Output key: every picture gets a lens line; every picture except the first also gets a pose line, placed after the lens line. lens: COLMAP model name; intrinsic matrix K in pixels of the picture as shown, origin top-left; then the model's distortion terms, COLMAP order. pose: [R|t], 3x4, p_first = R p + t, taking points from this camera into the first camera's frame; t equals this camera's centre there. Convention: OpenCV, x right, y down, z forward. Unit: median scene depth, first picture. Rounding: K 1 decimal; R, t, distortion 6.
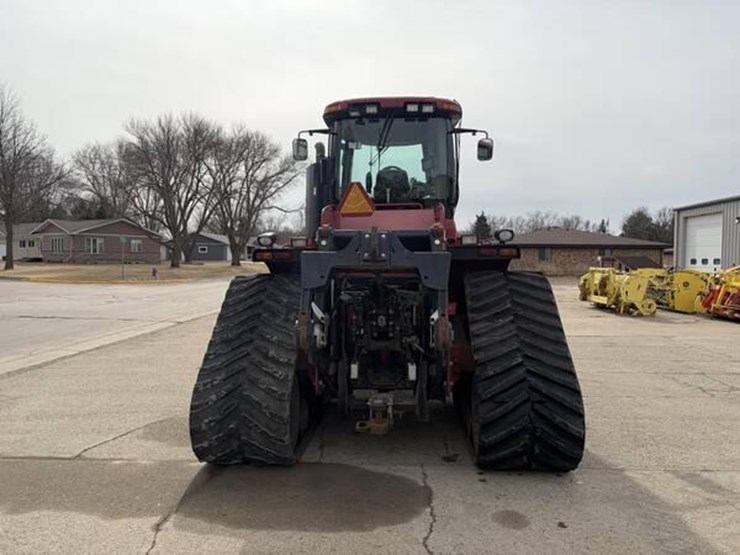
lens RADIAL K [[555.5, 0, 370.0], [0, 555.5, 277.5], [0, 0, 1]] dist [0.073836, -0.076177]
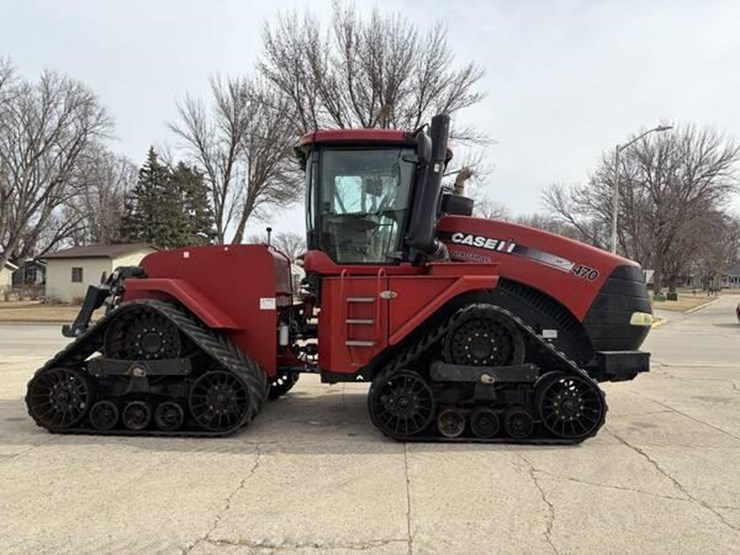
lens RADIAL K [[554.8, 0, 376.7], [0, 554.8, 278.8], [0, 0, 1]] dist [0.074308, -0.078719]
pose [[0.011772, -0.016608, -0.999793, 1.547349], [-0.044106, 0.998880, -0.017113, -0.059573], [0.998958, 0.044298, 0.011026, 1.515367]]
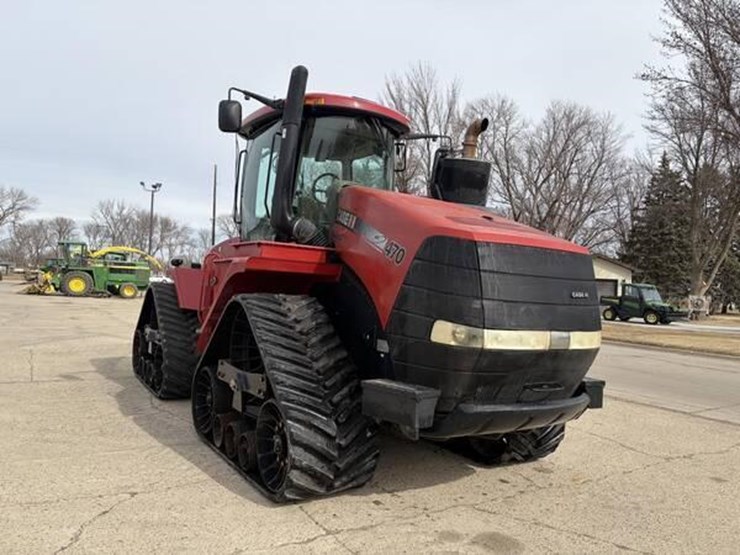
lens RADIAL K [[555.5, 0, 370.0], [0, 555.5, 277.5], [0, 0, 1]] dist [0.073836, -0.076177]
pose [[-0.814867, -0.052123, -0.577299, 0.729225], [-0.072233, 0.997317, 0.011913, -0.089117], [0.575129, 0.051408, -0.816446, 2.684499]]
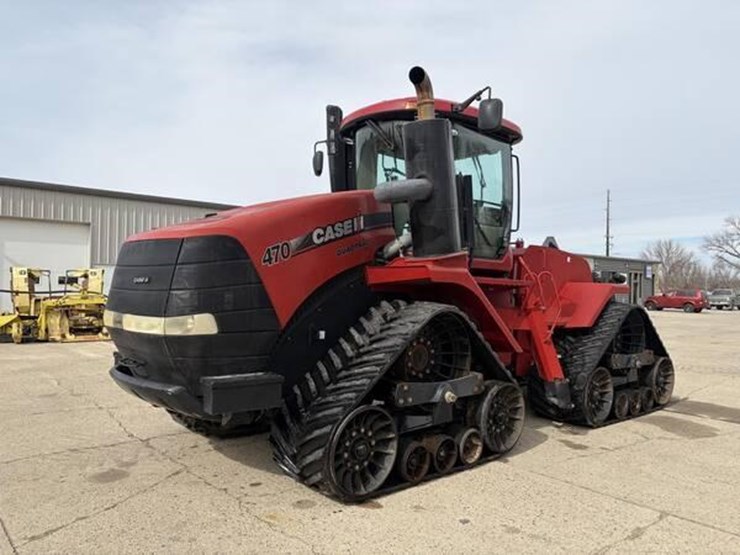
lens RADIAL K [[555.5, 0, 370.0], [0, 555.5, 277.5], [0, 0, 1]] dist [0.073836, -0.076177]
pose [[-0.702048, -0.008353, 0.712081, -0.795463], [0.000447, 0.999926, 0.012170, -0.090263], [-0.712130, 0.008862, -0.701992, 2.549799]]
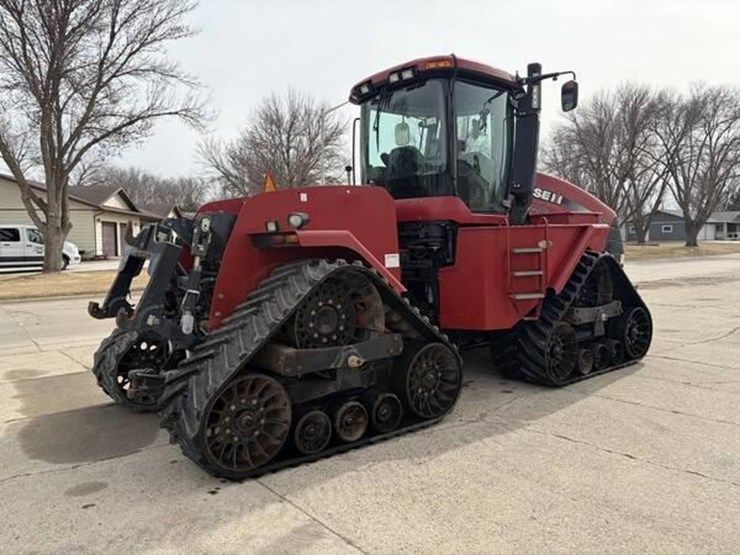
lens RADIAL K [[555.5, 0, 370.0], [0, 555.5, 277.5], [0, 0, 1]] dist [0.073836, -0.076177]
pose [[0.666905, 0.033213, -0.744402, 0.973289], [-0.007961, 0.999267, 0.037453, -0.016927], [0.745100, -0.019052, 0.666681, 0.470868]]
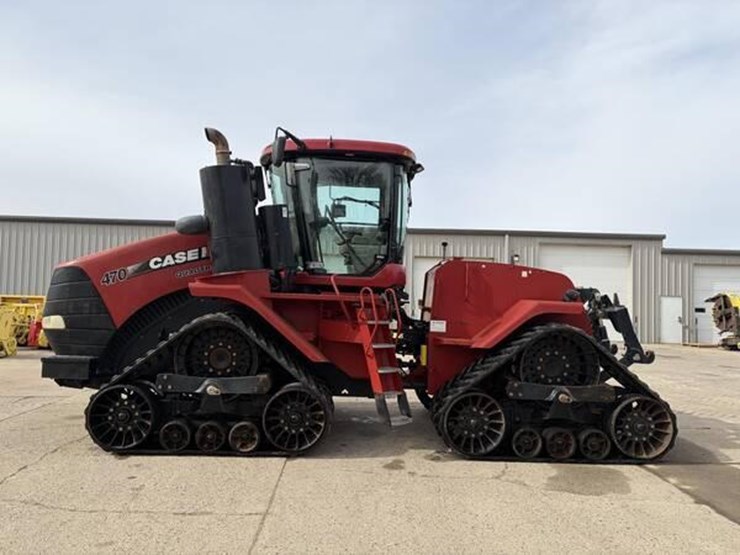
lens RADIAL K [[555.5, 0, 370.0], [0, 555.5, 277.5], [0, 0, 1]] dist [0.073836, -0.076177]
pose [[-0.092107, 0.033391, 0.995189, -1.406568], [0.005508, 0.999439, -0.033023, -0.069420], [-0.995734, 0.002439, -0.092239, 1.573607]]
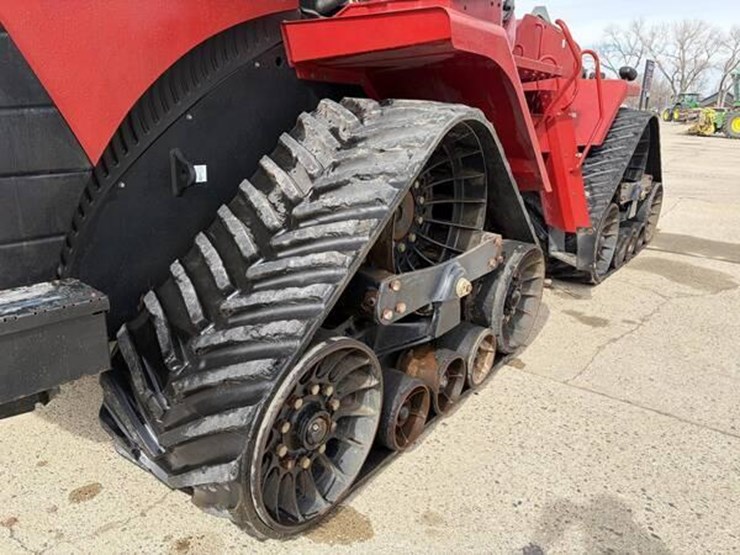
lens RADIAL K [[555.5, 0, 370.0], [0, 555.5, 277.5], [0, 0, 1]] dist [0.073836, -0.076177]
pose [[-0.834845, -0.185682, 0.518225, -0.405816], [-0.007672, 0.945228, 0.326320, -0.047726], [-0.550432, 0.268451, -0.790543, 2.229922]]
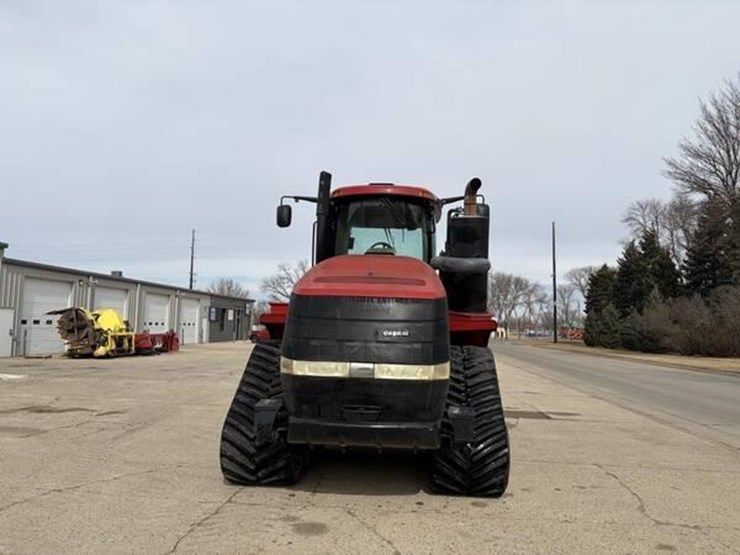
lens RADIAL K [[555.5, 0, 370.0], [0, 555.5, 277.5], [0, 0, 1]] dist [0.073836, -0.076177]
pose [[-0.999313, -0.024435, 0.027875, 0.047767], [-0.026000, 0.998021, -0.057260, -0.116377], [-0.026420, -0.057945, -0.997970, 3.154281]]
